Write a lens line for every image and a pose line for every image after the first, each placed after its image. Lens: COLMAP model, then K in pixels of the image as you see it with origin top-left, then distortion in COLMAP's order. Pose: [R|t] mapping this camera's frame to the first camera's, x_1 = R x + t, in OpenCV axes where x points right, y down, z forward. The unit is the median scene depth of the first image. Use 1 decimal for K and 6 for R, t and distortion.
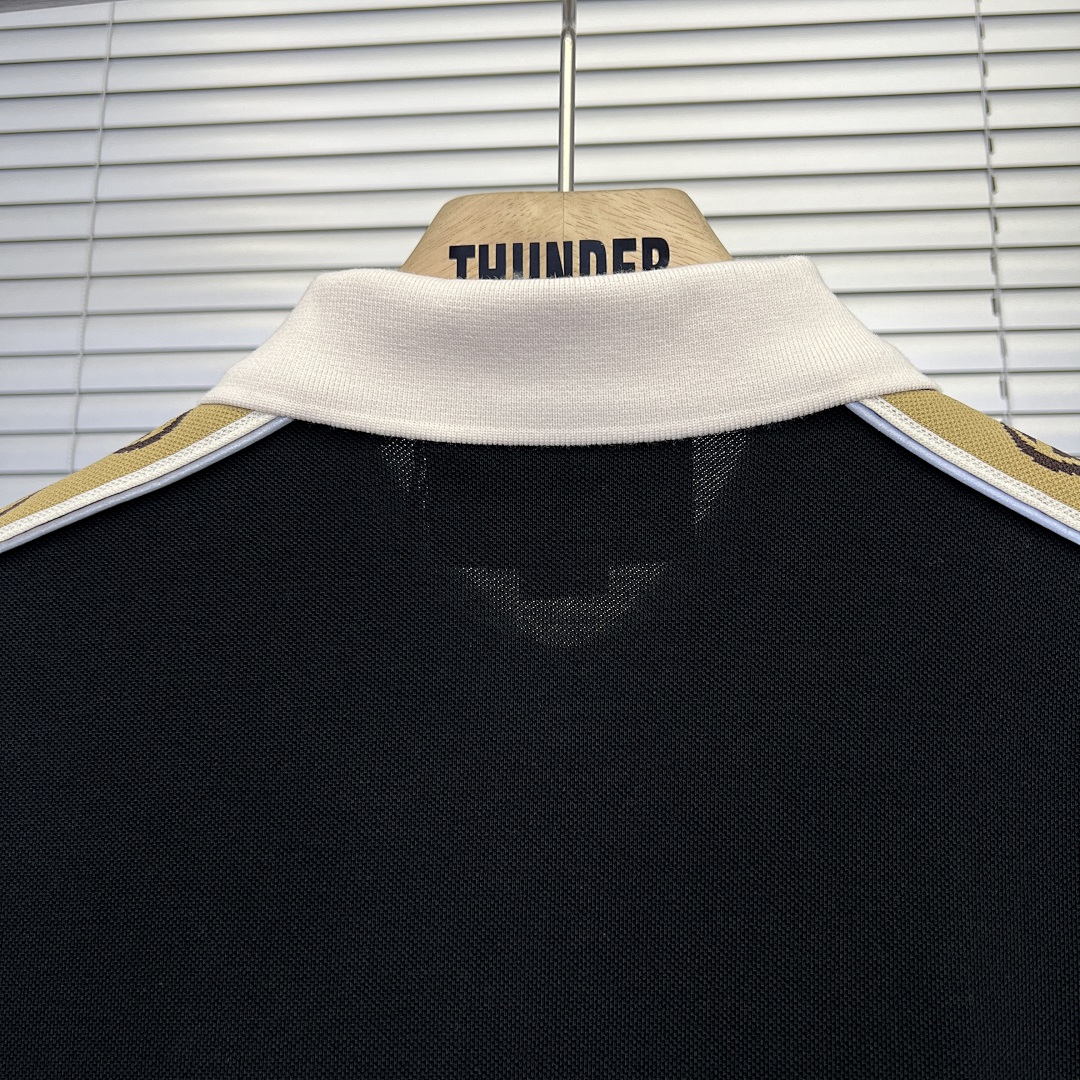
lens RADIAL K [[1159.7, 0, 540.0], [0, 1159.7, 540.0], [0, 0, 1]] dist [0.008734, 0.000688]
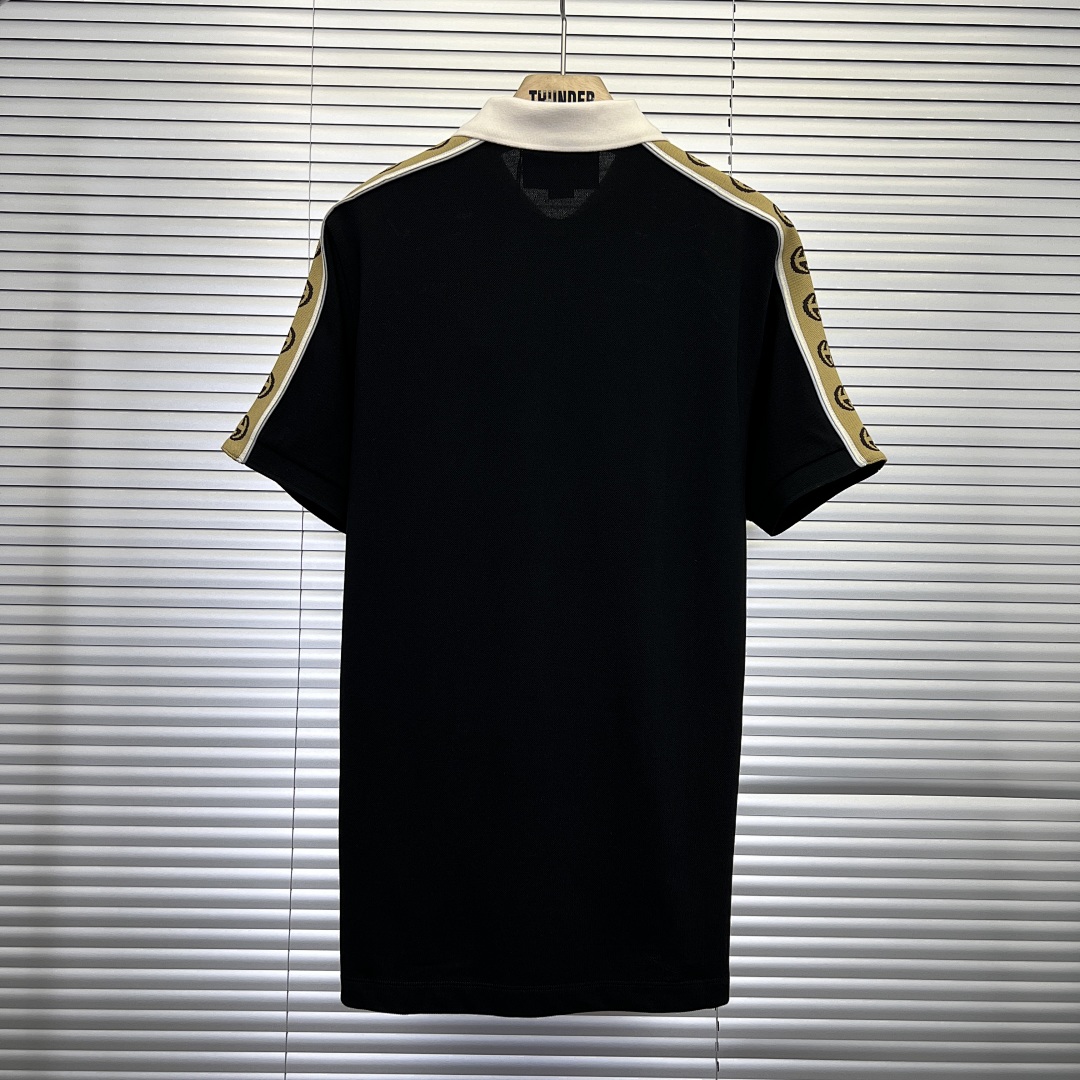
lens RADIAL K [[1159.7, 0, 540.0], [0, 1159.7, 540.0], [0, 0, 1]] dist [0.008734, 0.000688]
pose [[0.994200, 0.014596, 0.106548, -0.392647], [-0.030178, 0.988803, 0.146143, 0.549650], [-0.103222, -0.148510, 0.983509, -2.540218]]
